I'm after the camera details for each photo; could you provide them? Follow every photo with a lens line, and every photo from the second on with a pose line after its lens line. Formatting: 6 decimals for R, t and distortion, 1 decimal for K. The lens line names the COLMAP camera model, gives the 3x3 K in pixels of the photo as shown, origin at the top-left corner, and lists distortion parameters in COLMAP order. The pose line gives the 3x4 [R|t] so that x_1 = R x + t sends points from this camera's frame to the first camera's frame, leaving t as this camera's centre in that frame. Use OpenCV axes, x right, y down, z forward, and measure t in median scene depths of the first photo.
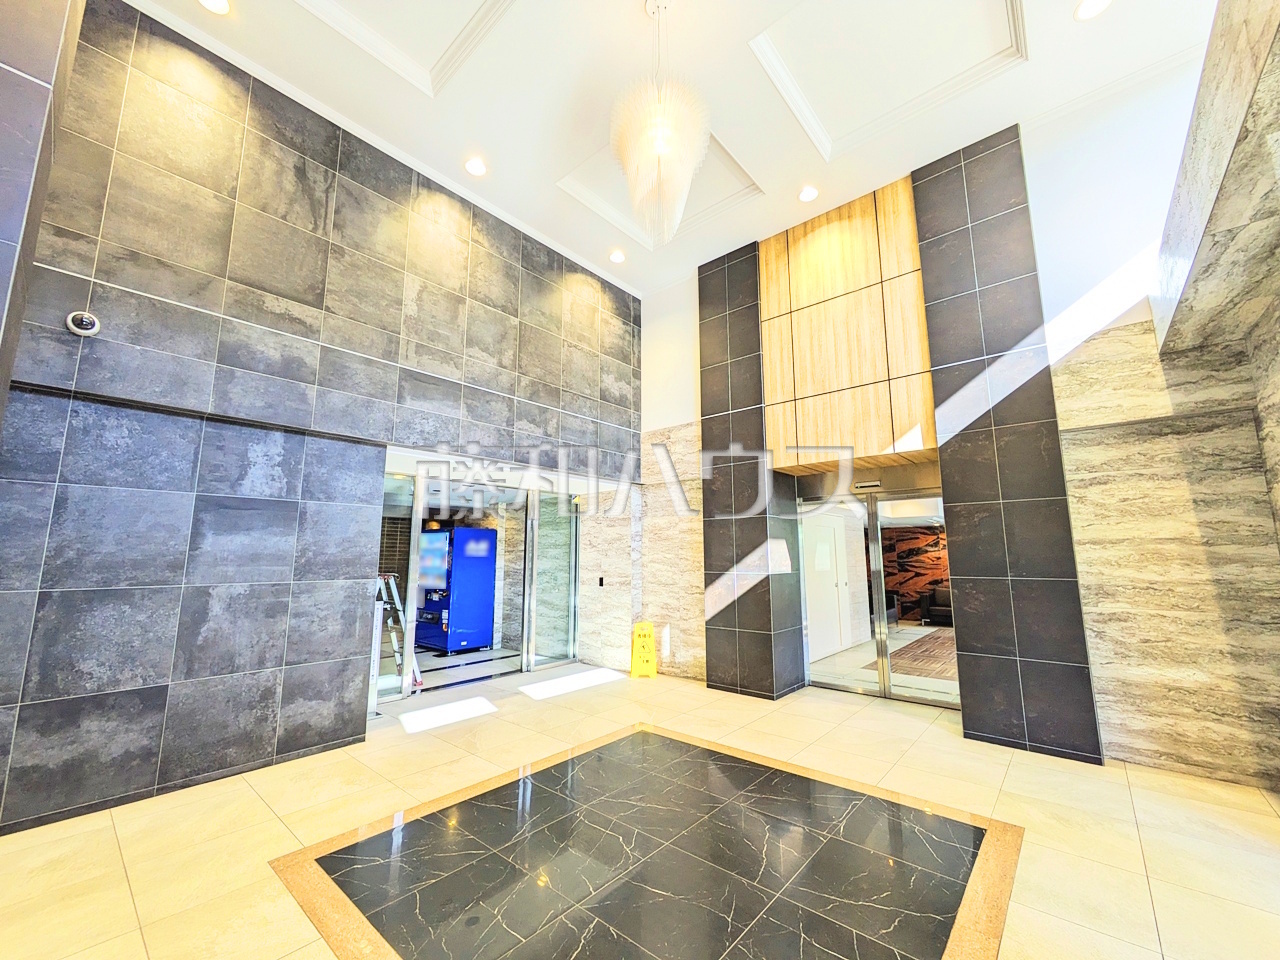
lens RADIAL K [[506.0, 0, 646.7], [0, 506.0, 483.6], [0, 0, 1]] dist [0.002996, 0.000804]
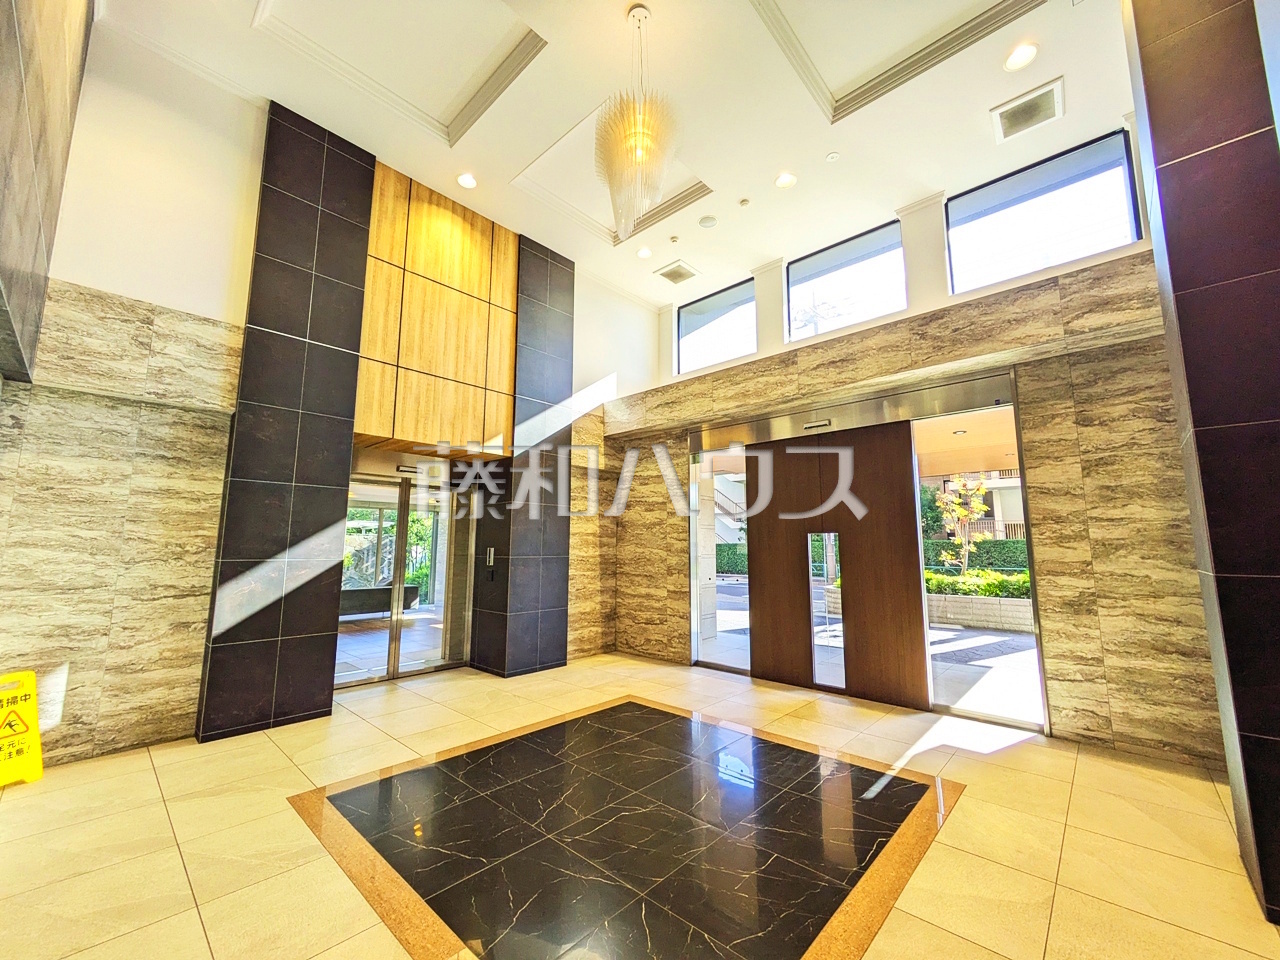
lens RADIAL K [[506.0, 0, 646.5], [0, 506.0, 477.8], [0, 0, 1]] dist [0.002996, 0.000804]
pose [[0.034672, 0.134388, 0.990322, -0.568161], [-0.154294, 0.979757, -0.127553, 0.077223], [-0.987416, -0.148378, 0.054705, 0.489874]]
